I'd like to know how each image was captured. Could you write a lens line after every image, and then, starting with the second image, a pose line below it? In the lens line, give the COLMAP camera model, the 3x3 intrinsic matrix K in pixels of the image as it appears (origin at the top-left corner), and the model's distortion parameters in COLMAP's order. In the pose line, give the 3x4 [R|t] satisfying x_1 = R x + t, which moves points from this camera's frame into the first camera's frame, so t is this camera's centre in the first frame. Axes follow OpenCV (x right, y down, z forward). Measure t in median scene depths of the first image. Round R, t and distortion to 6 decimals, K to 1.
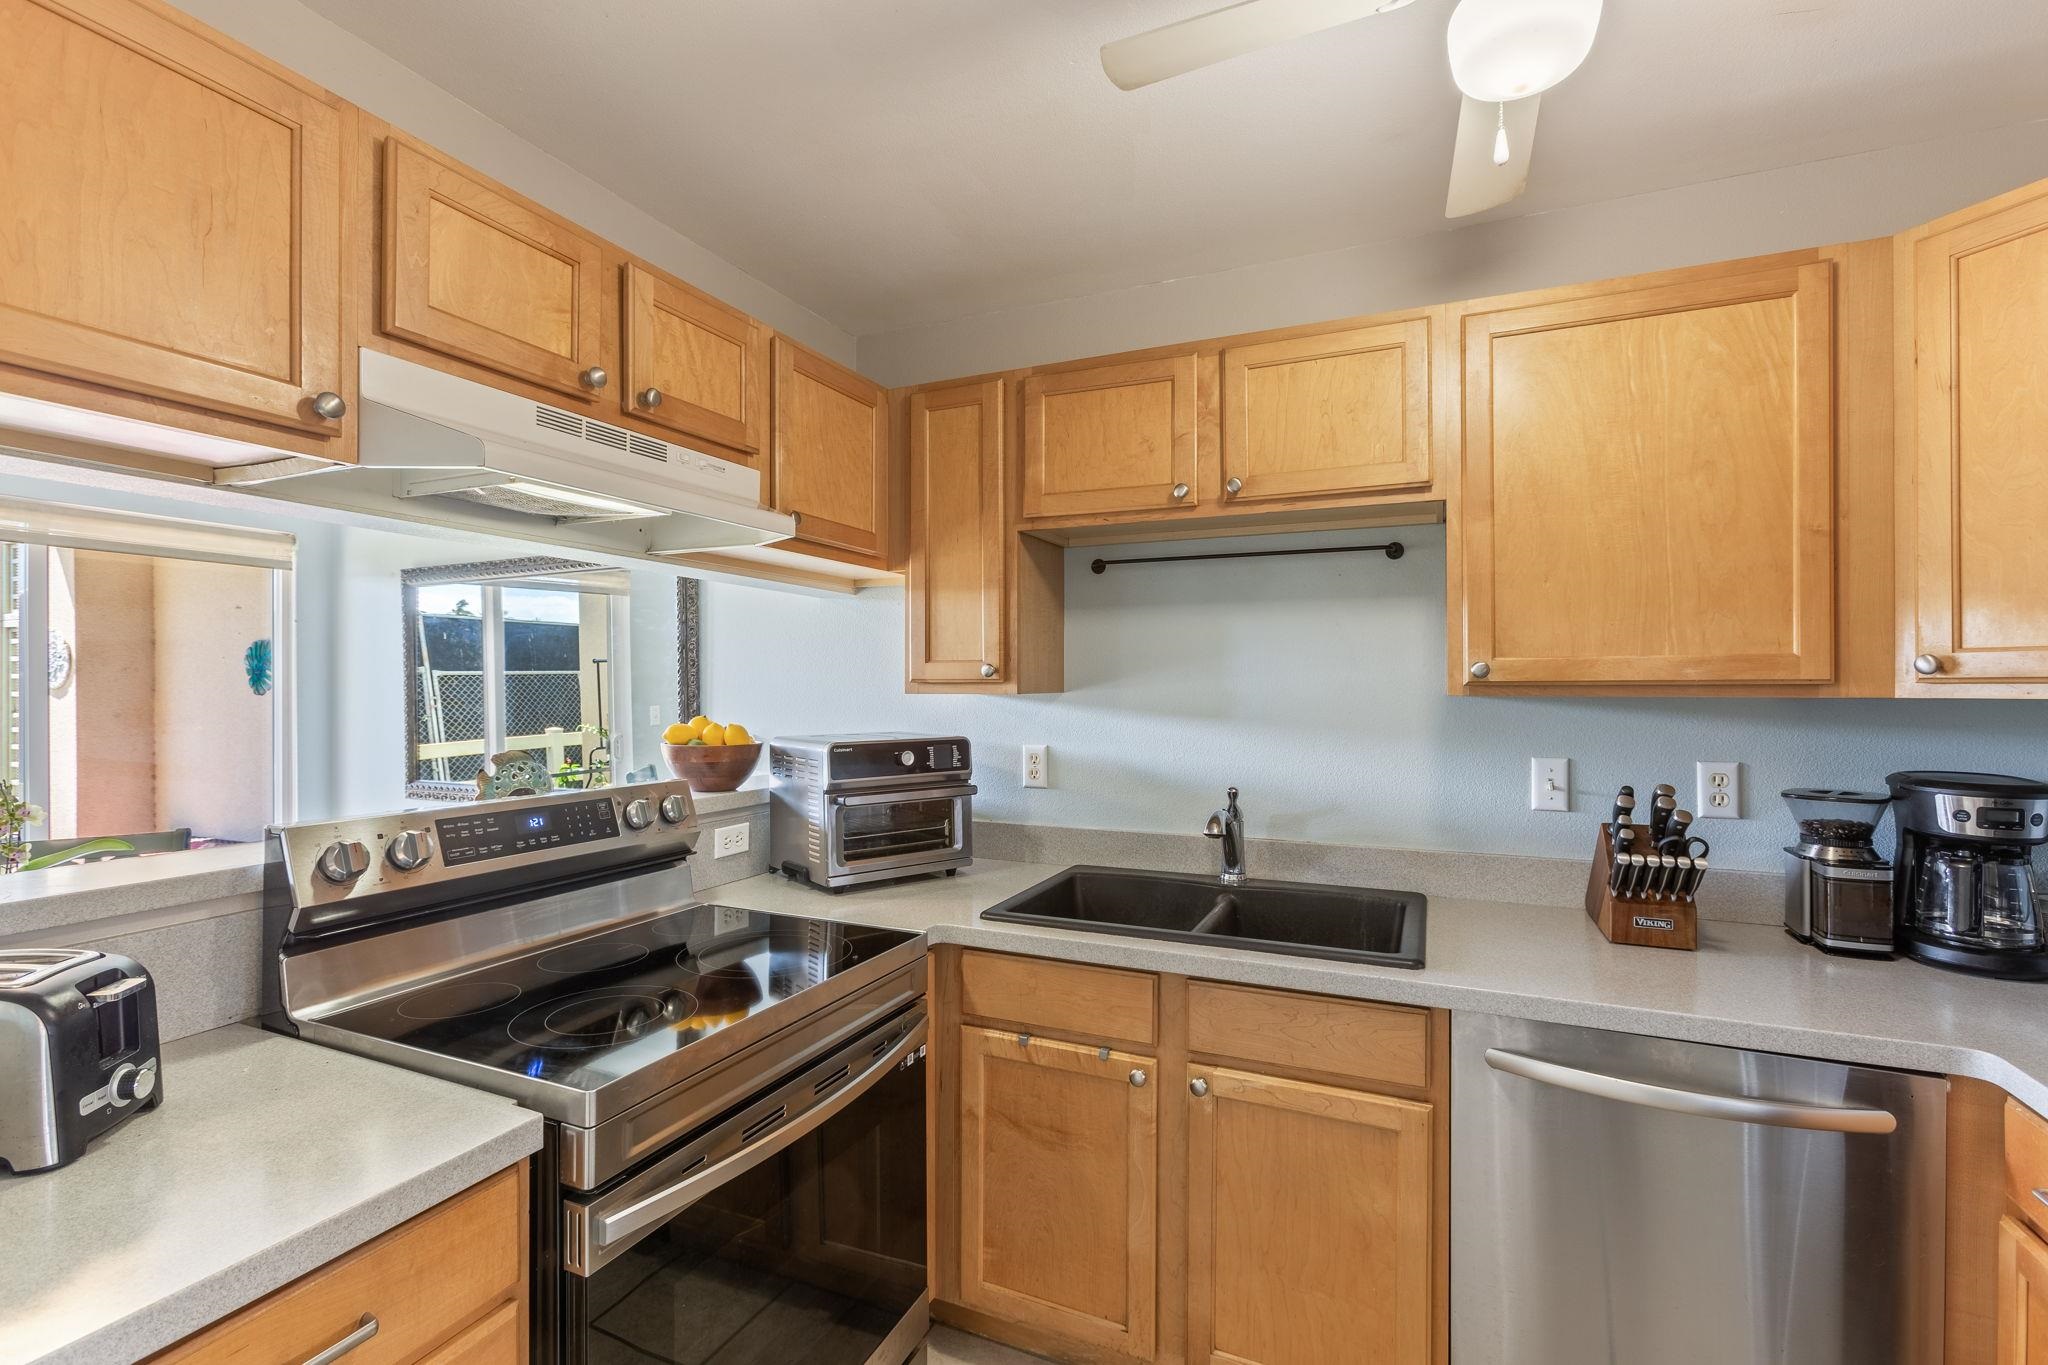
lens RADIAL K [[909.7, 0, 1021.8], [0, 909.7, 681.9], [0, 0, 1]] dist [-0.015082, 0.006246]
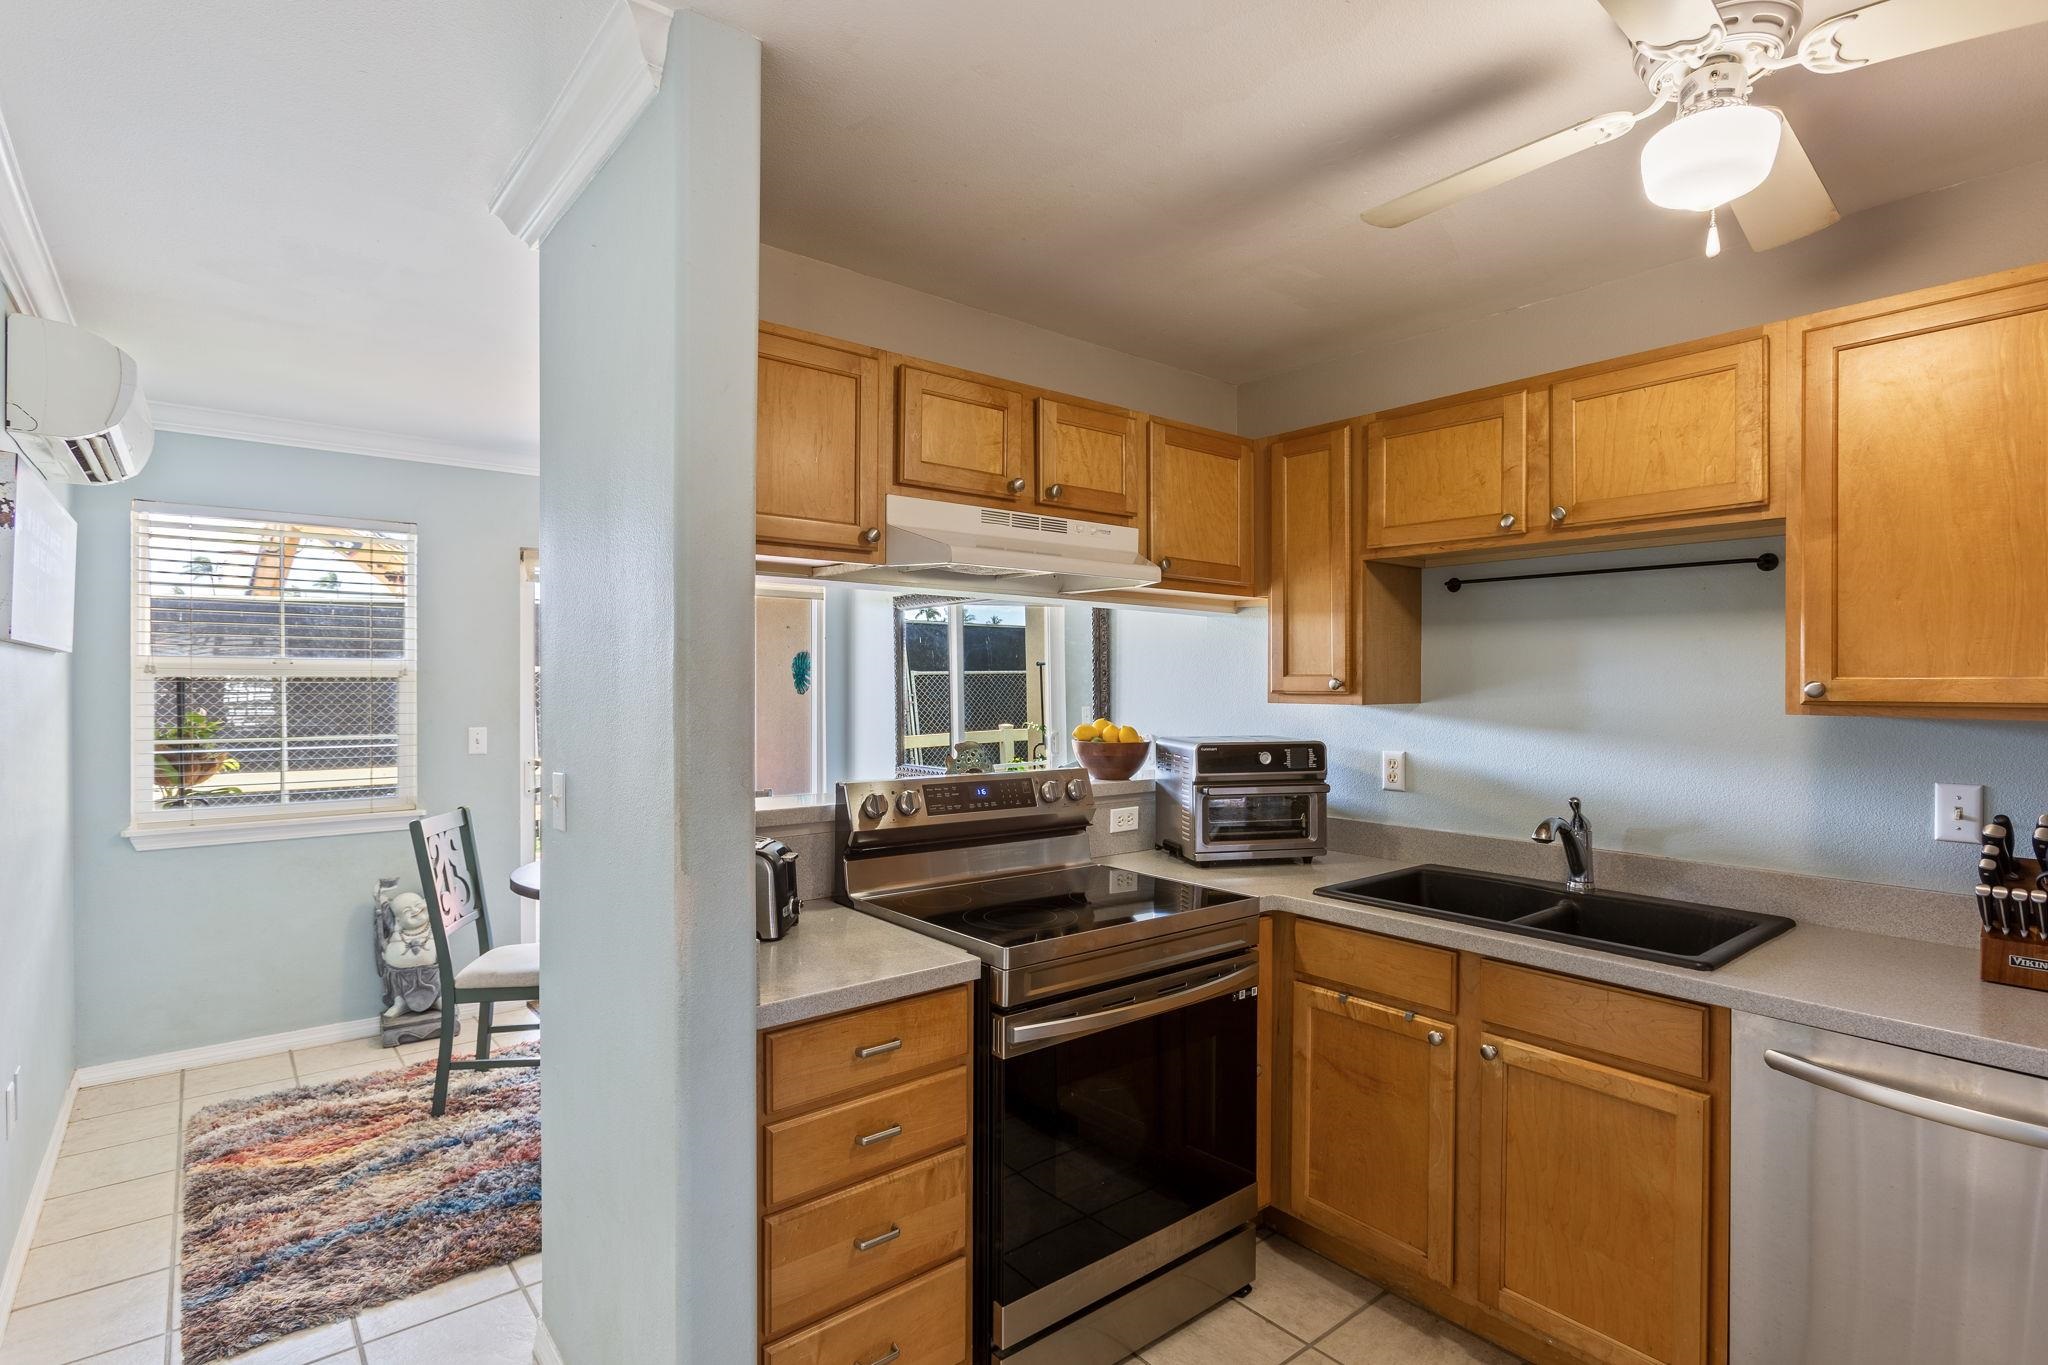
lens RADIAL K [[1011.4, 0, 1020.5], [0, 1011.4, 682.7], [0, 0, 1]] dist [-0.020596, 0.011600]
pose [[0.893541, 0.004957, -0.448954, 0.225655], [-0.003030, 0.999983, 0.005011, -0.023956], [0.448971, -0.003117, 0.893541, -0.384666]]
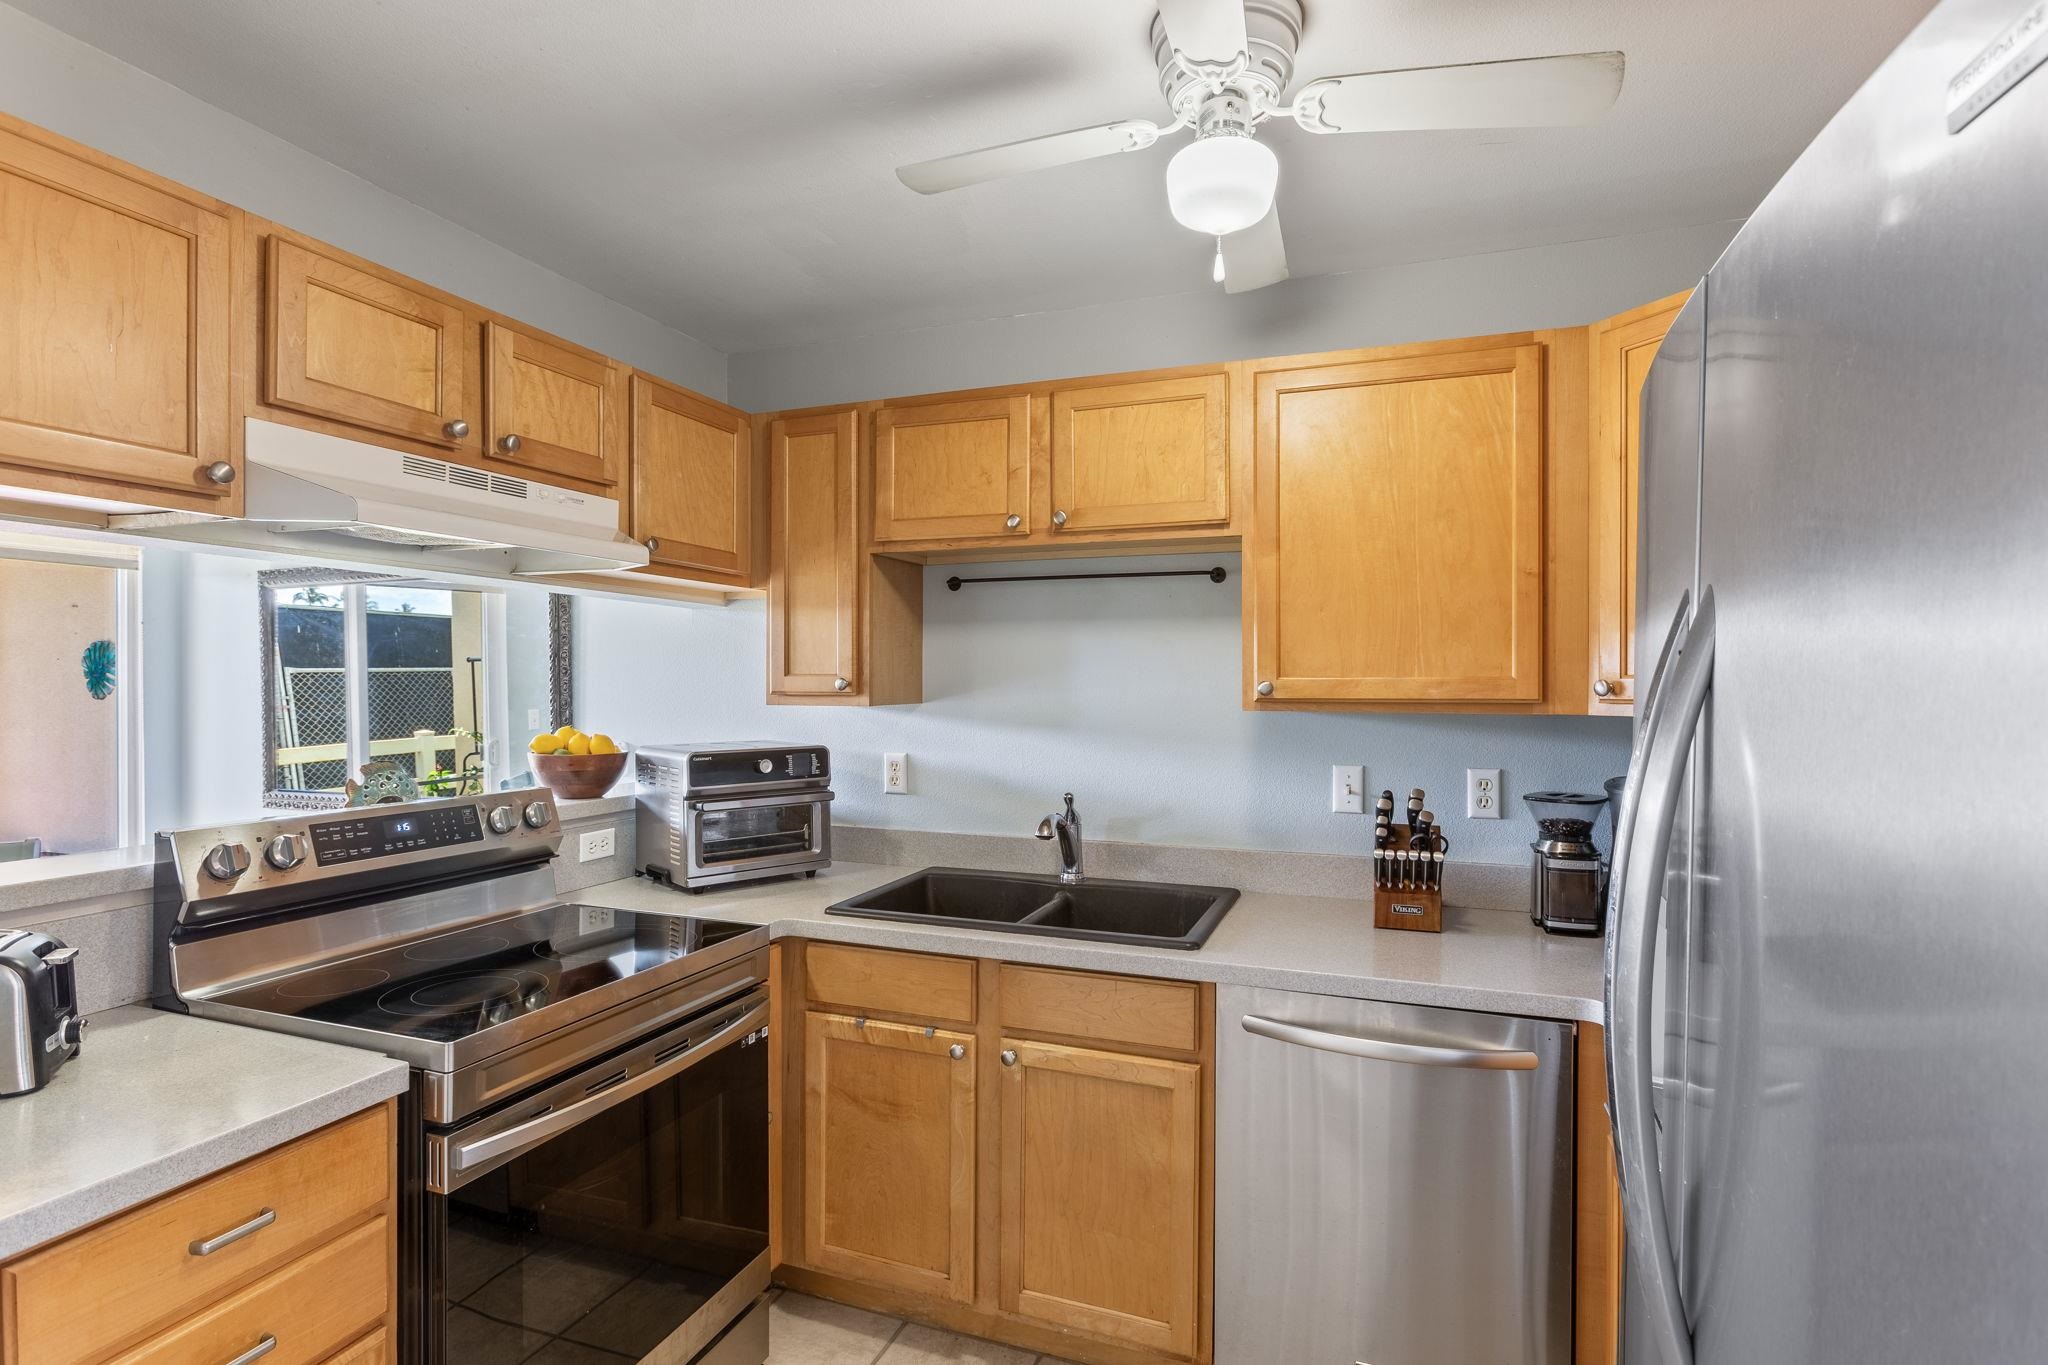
lens RADIAL K [[1011.4, 0, 1025.1], [0, 1011.4, 681.9], [0, 0, 1]] dist [-0.020596, 0.011600]
pose [[0.998087, 0.002527, 0.061779, 0.131657], [-0.002856, 0.999982, 0.005247, -0.027630], [-0.061764, -0.005413, 0.998076, -0.245111]]
